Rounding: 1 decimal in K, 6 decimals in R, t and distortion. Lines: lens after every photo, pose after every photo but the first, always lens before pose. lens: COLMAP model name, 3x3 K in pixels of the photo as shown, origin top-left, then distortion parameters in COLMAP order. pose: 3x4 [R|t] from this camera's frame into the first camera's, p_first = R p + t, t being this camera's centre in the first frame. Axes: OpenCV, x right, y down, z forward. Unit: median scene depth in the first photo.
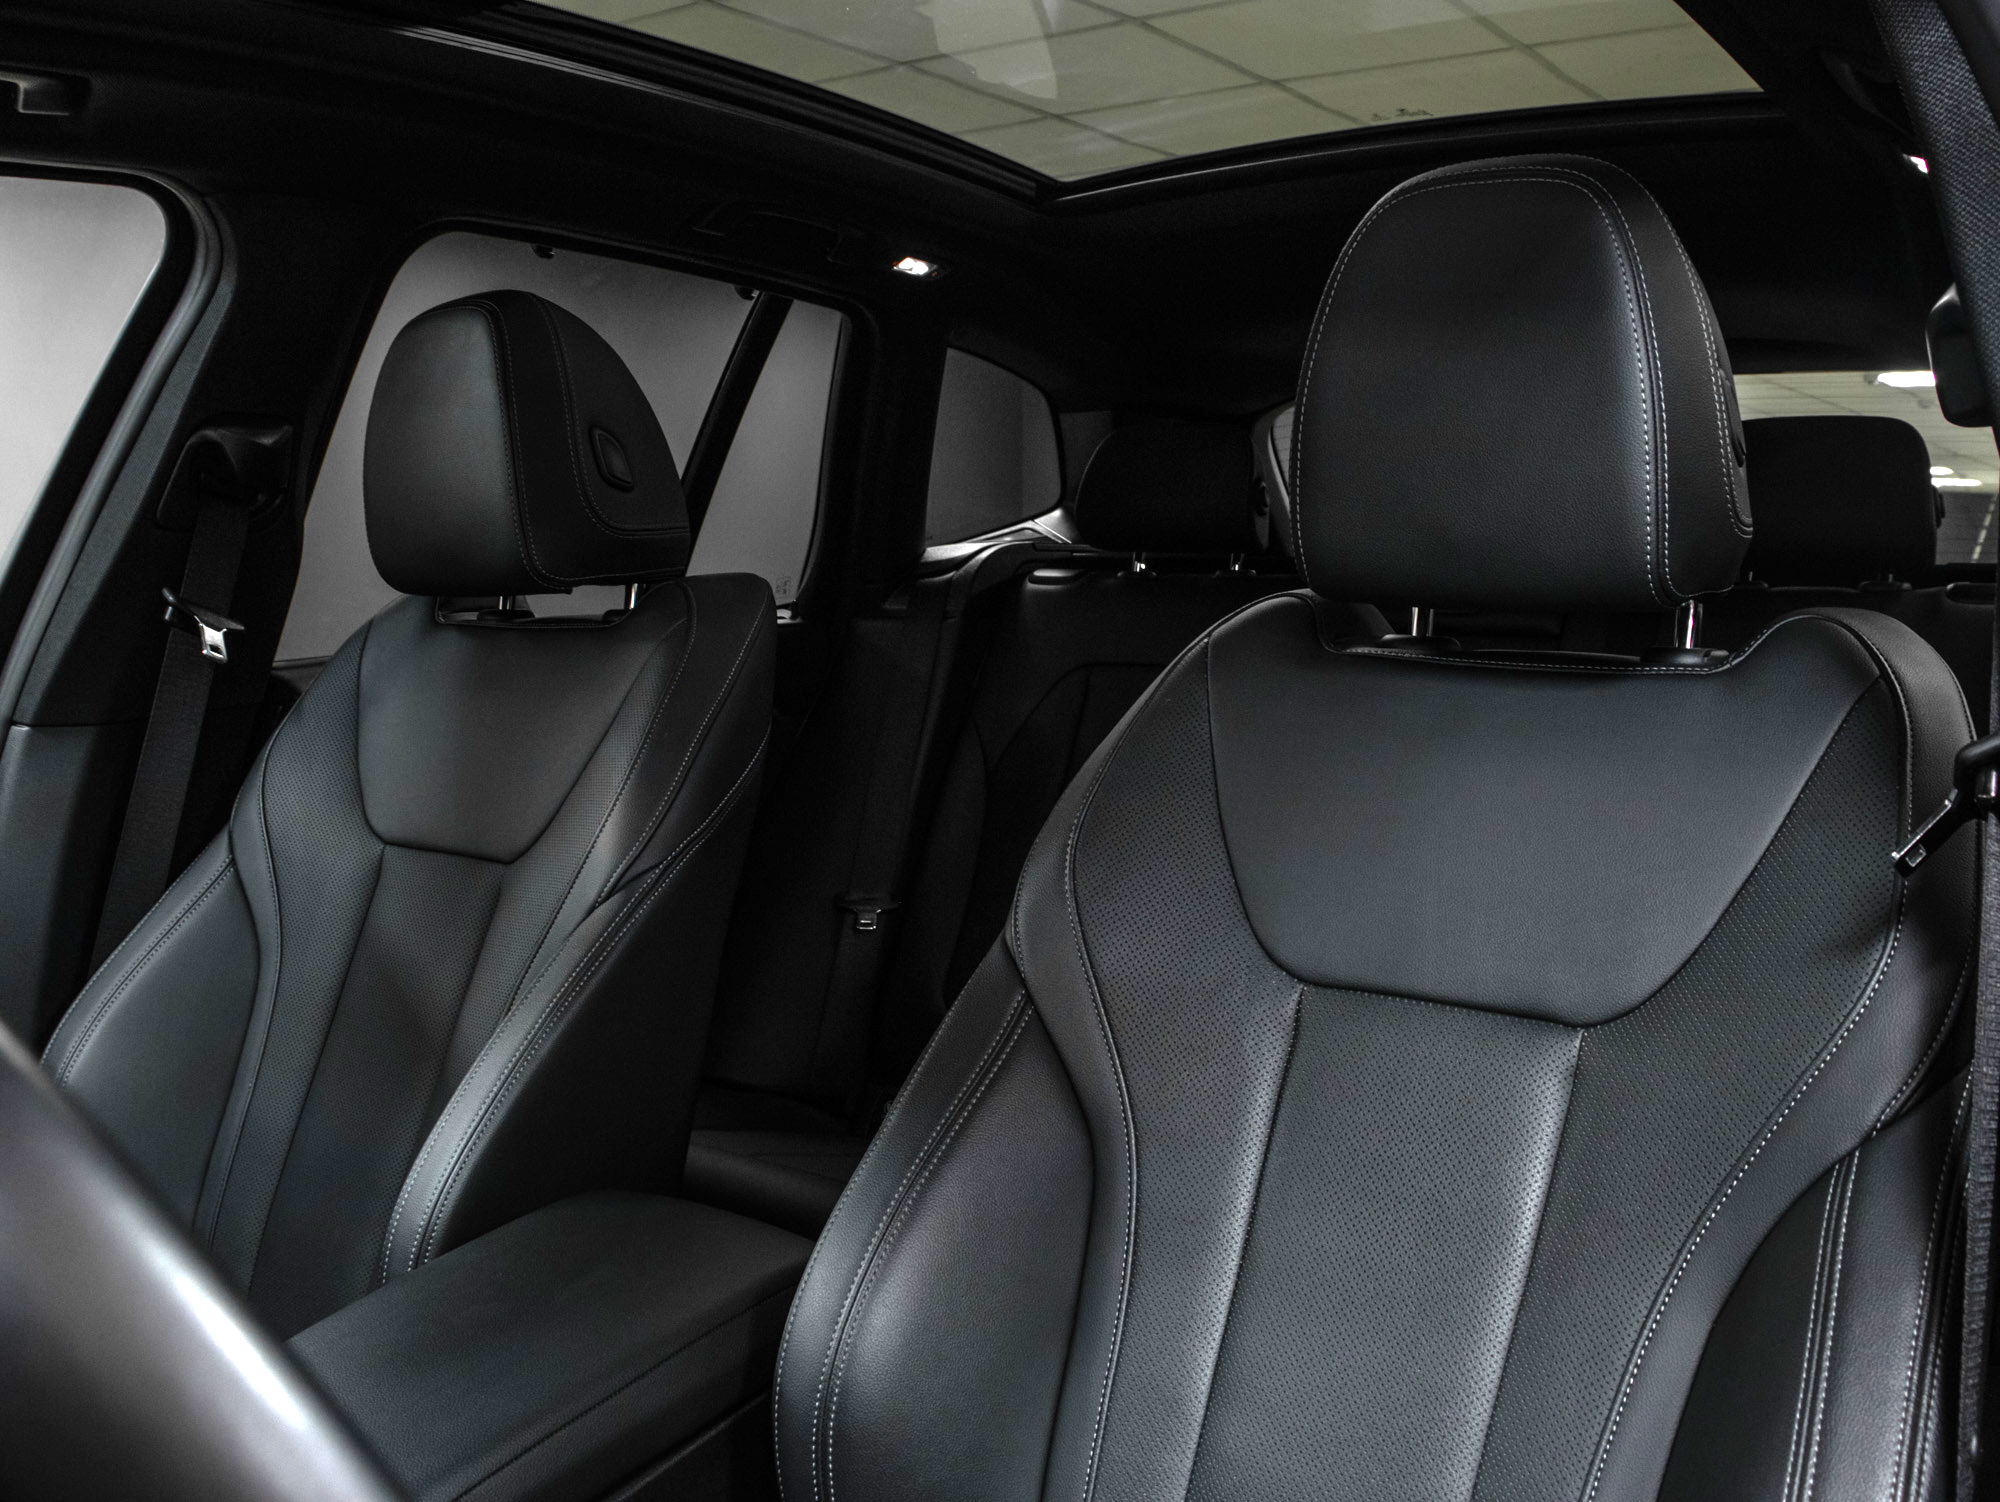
lens RADIAL K [[1805.3, 0, 1000.0], [0, 1805.3, 751.0], [0, 0, 1]] dist [-0.143881, 0.003711]
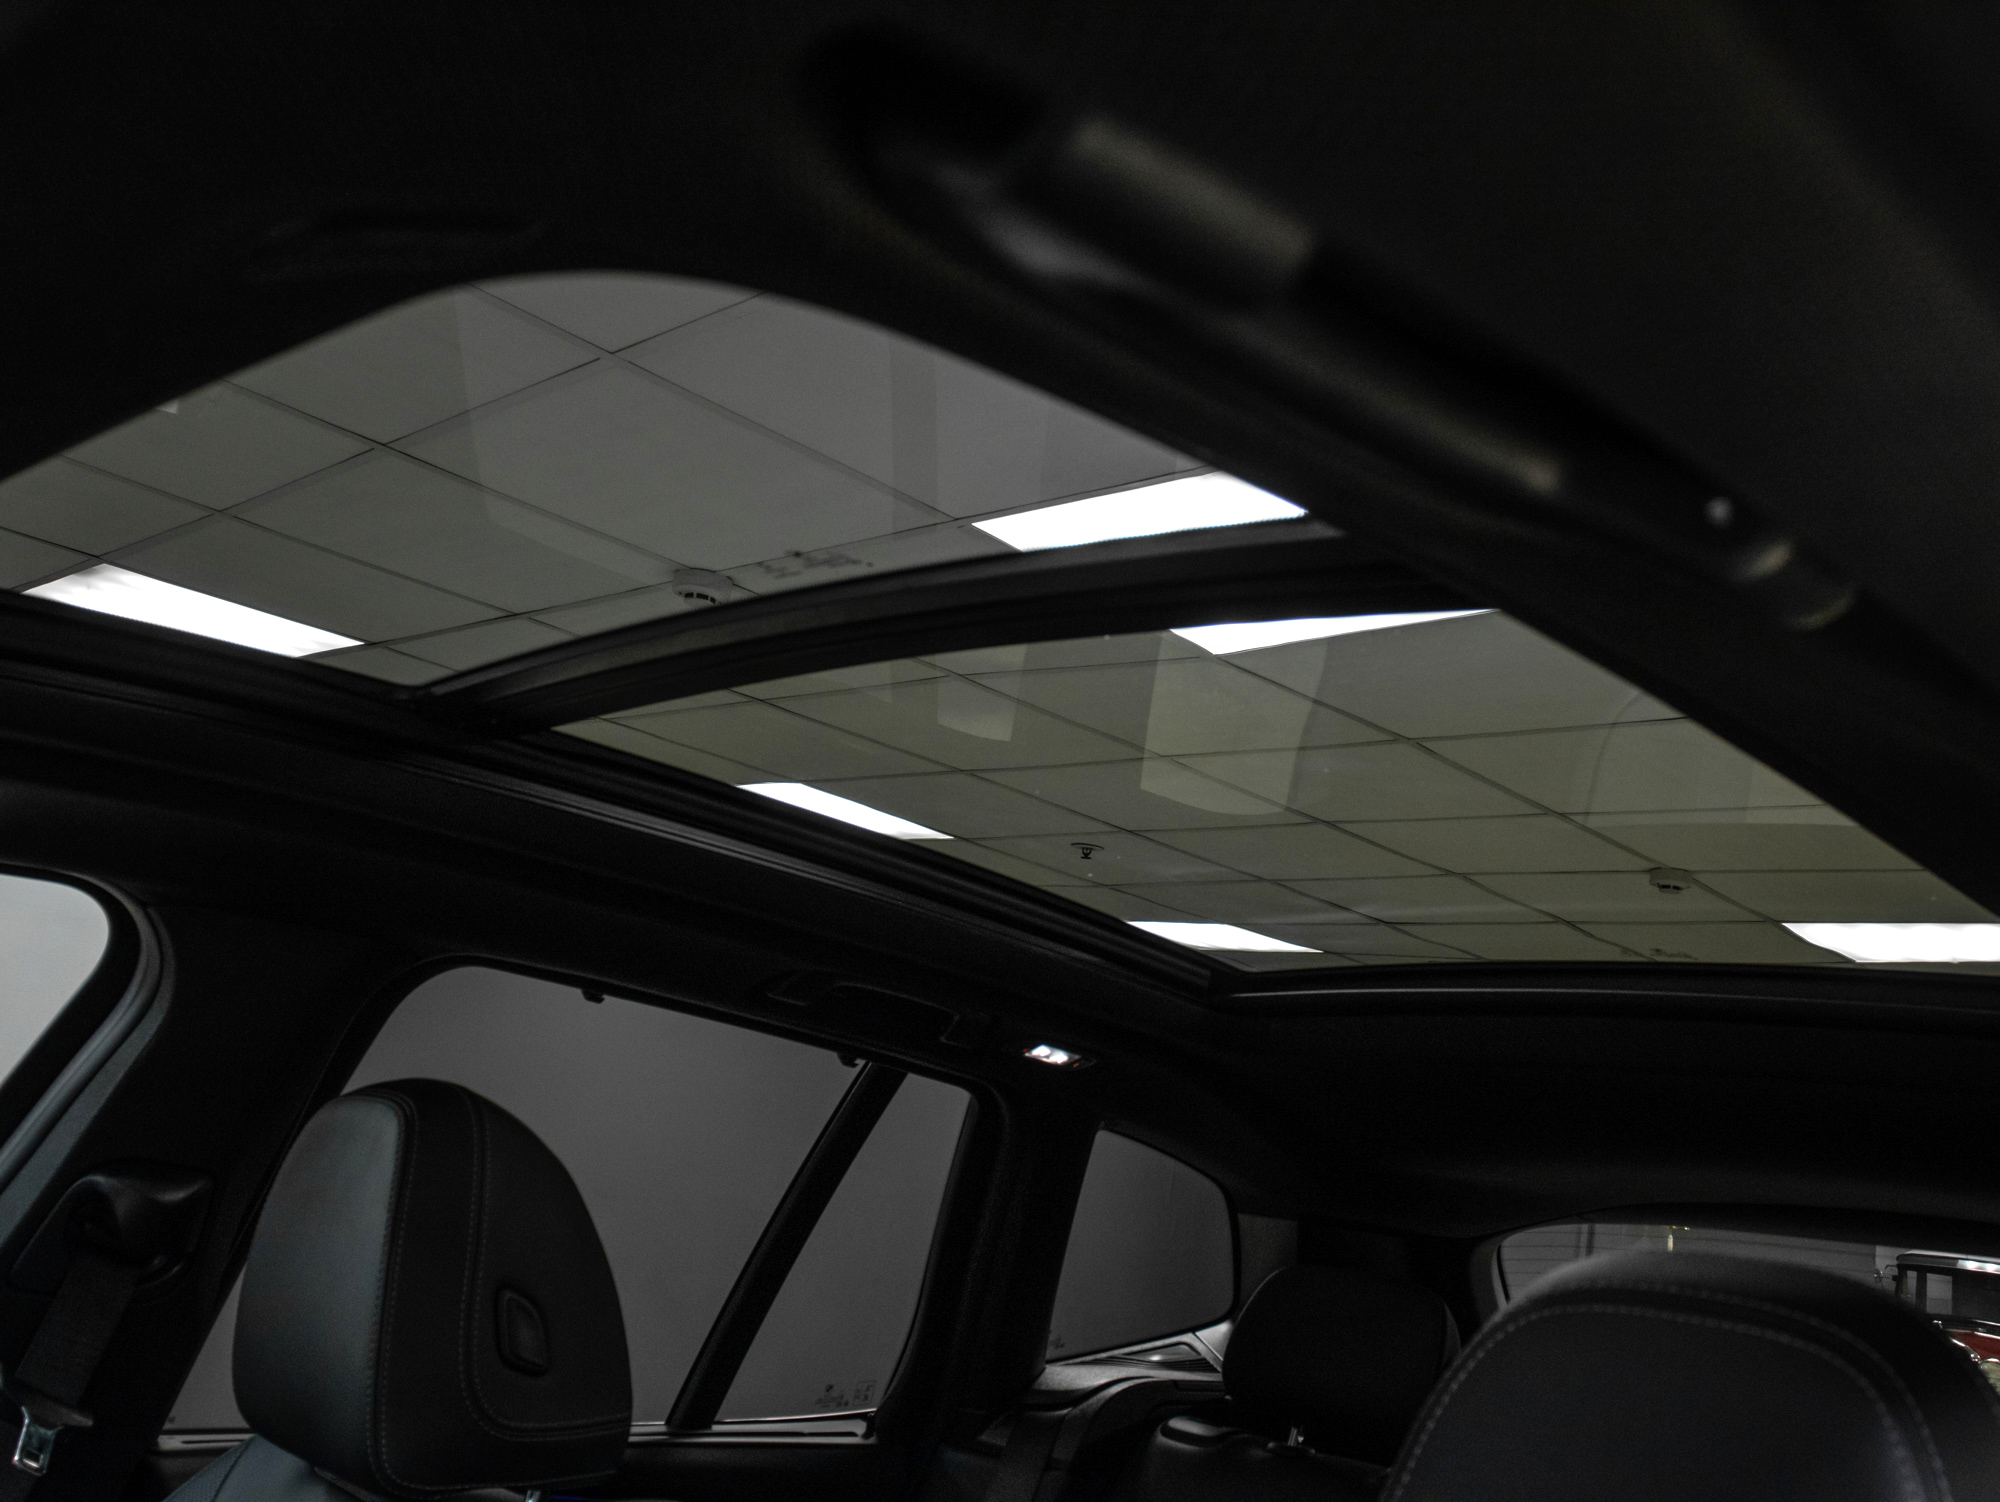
lens RADIAL K [[1756.2, 0, 1000.0], [0, 1756.2, 751.0], [0, 0, 1]] dist [-0.107751, 0.004045]
pose [[0.977385, 0.101626, -0.185446, 0.059191], [-0.158388, 0.932857, -0.323561, -0.119115], [0.140113, 0.345616, 0.927857, 0.162225]]
